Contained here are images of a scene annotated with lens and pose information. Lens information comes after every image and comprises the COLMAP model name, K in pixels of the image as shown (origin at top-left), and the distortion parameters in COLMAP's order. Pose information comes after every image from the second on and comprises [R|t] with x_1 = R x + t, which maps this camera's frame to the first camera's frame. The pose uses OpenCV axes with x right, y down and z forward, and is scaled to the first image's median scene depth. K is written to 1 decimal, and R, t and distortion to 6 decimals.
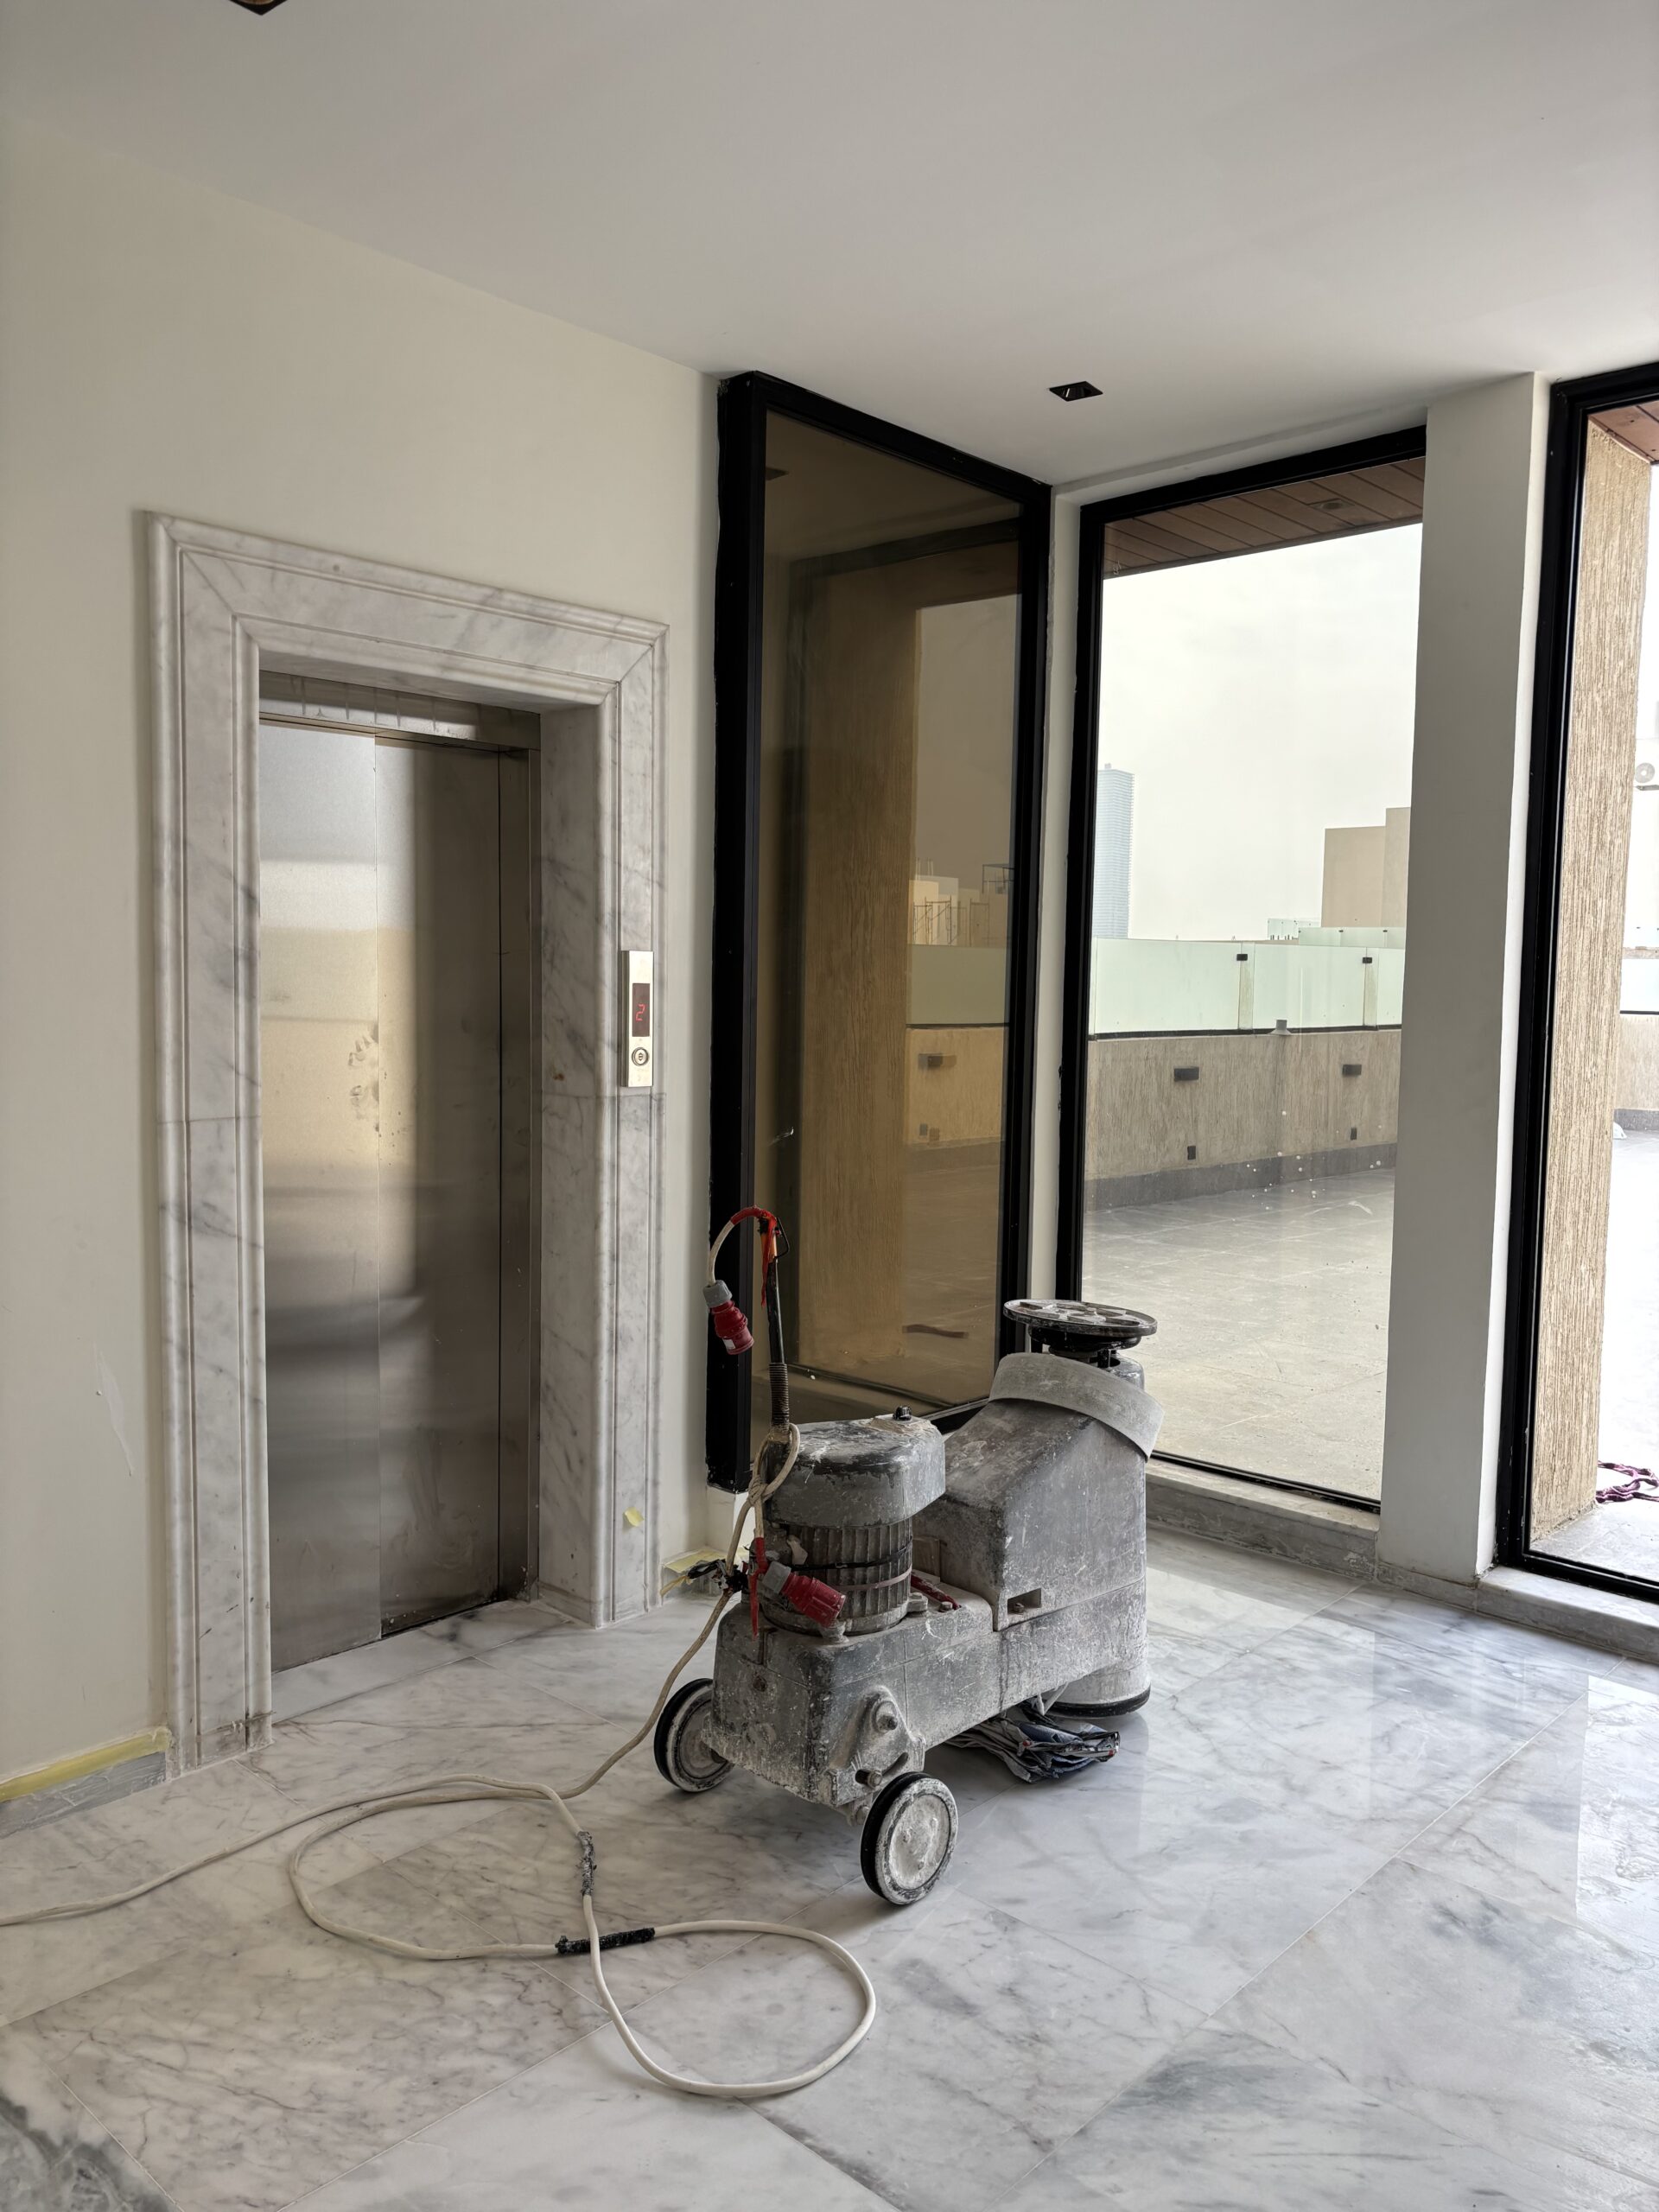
lens RADIAL K [[1671.9, 0, 842.8], [0, 1671.9, 1119.9], [0, 0, 1]] dist [0.047065, -0.045830]
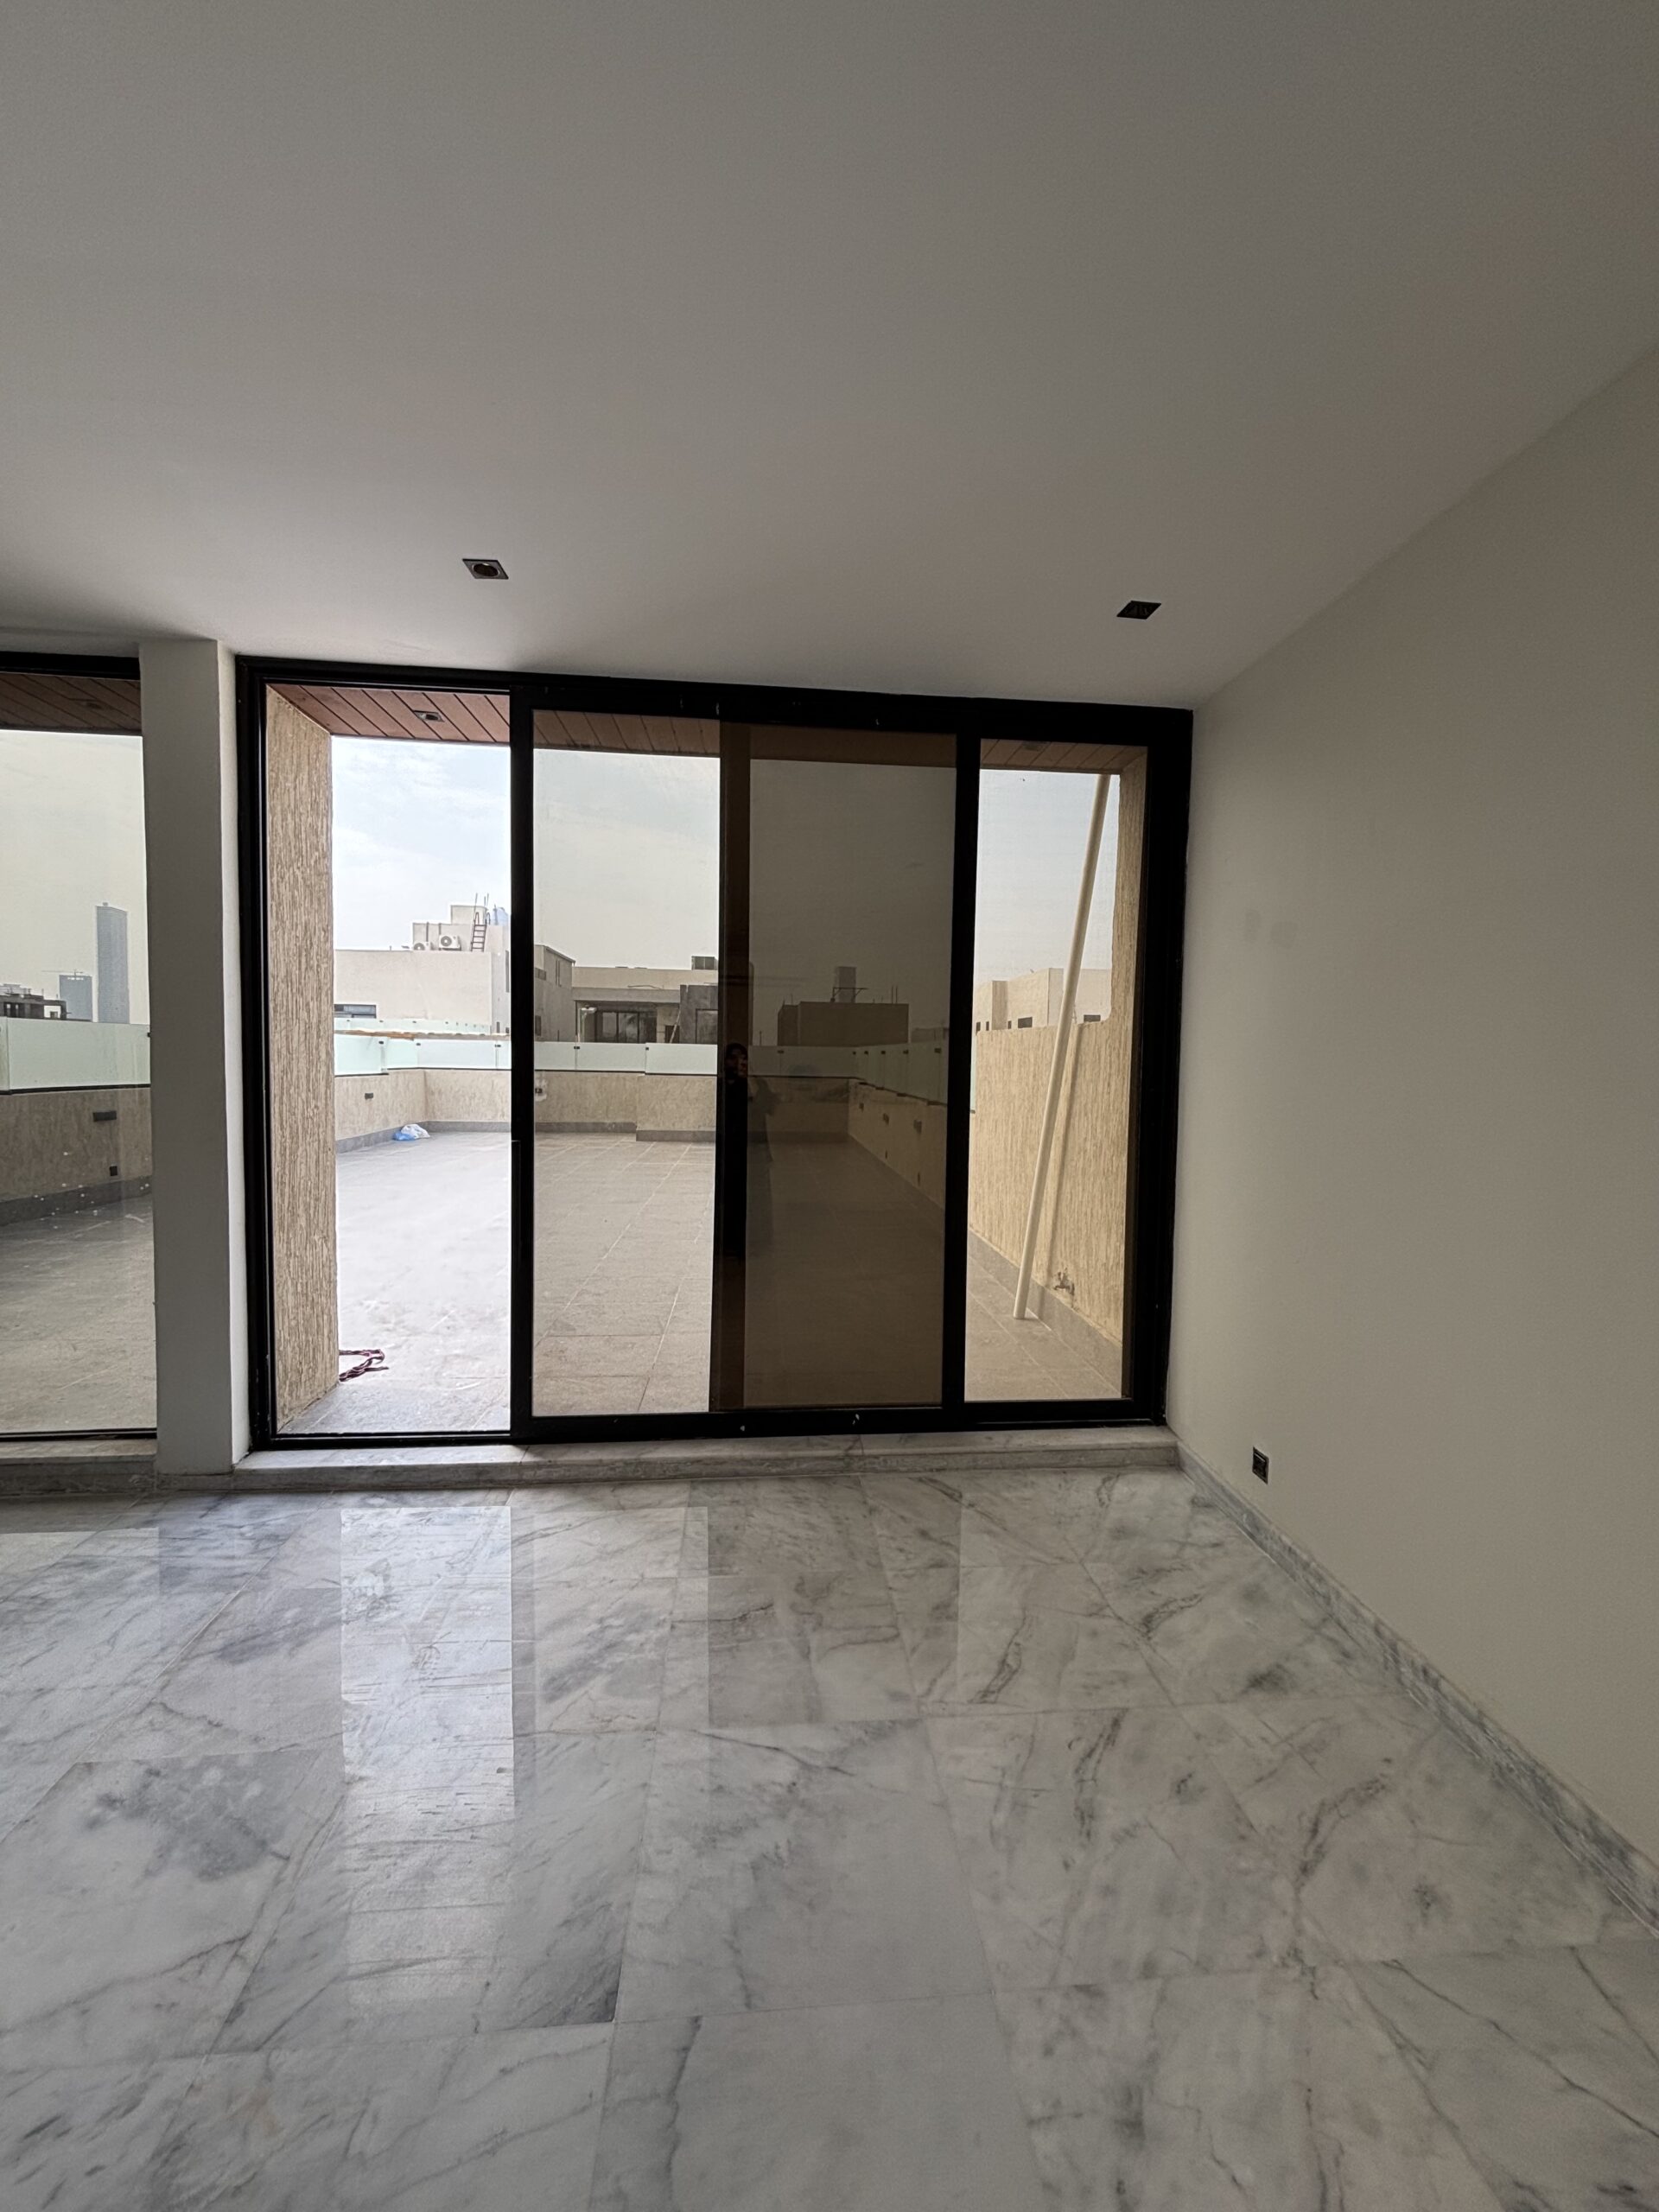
lens RADIAL K [[906.3, 0, 839.5], [0, 906.3, 1106.5], [0, 0, 1]] dist [0.003380, -0.000153]
pose [[0.662916, -0.043859, 0.747408, 0.092779], [0.060026, 0.998183, 0.005334, -0.005569], [-0.746284, 0.041328, 0.664344, 0.050454]]
